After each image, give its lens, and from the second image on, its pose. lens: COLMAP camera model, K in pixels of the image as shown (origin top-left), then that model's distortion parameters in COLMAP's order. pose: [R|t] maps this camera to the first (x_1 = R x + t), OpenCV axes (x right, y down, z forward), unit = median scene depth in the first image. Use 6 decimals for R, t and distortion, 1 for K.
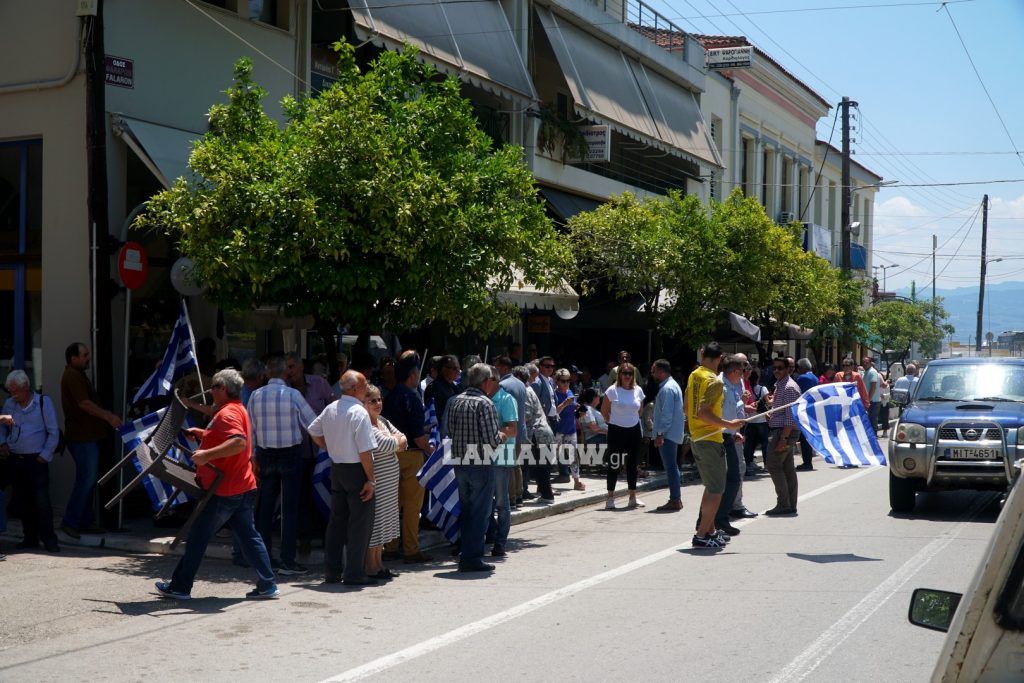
lens RADIAL K [[1692.2, 0, 512.0], [0, 1692.2, 341.5], [0, 0, 1]] dist [-0.012378, -0.023911]
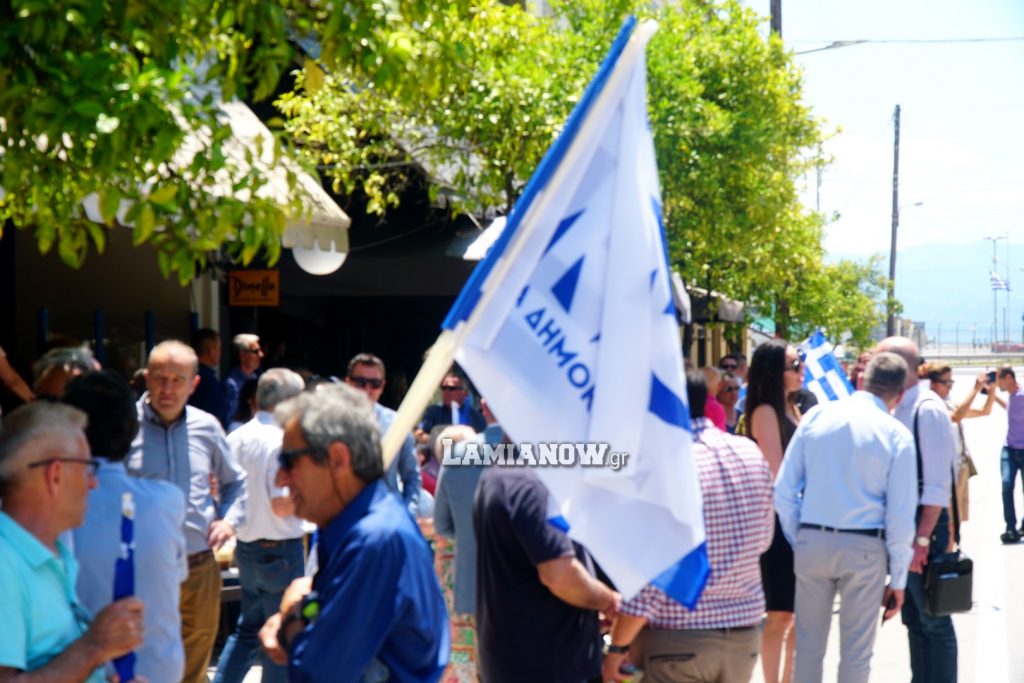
lens RADIAL K [[1692.2, 0, 512.0], [0, 1692.2, 341.5], [0, 0, 1]] dist [-0.012378, -0.023911]
pose [[0.973995, -0.016113, 0.225994, -0.019292], [0.017713, 0.999830, -0.005052, 0.007646], [-0.225874, 0.008924, 0.974116, 0.562084]]
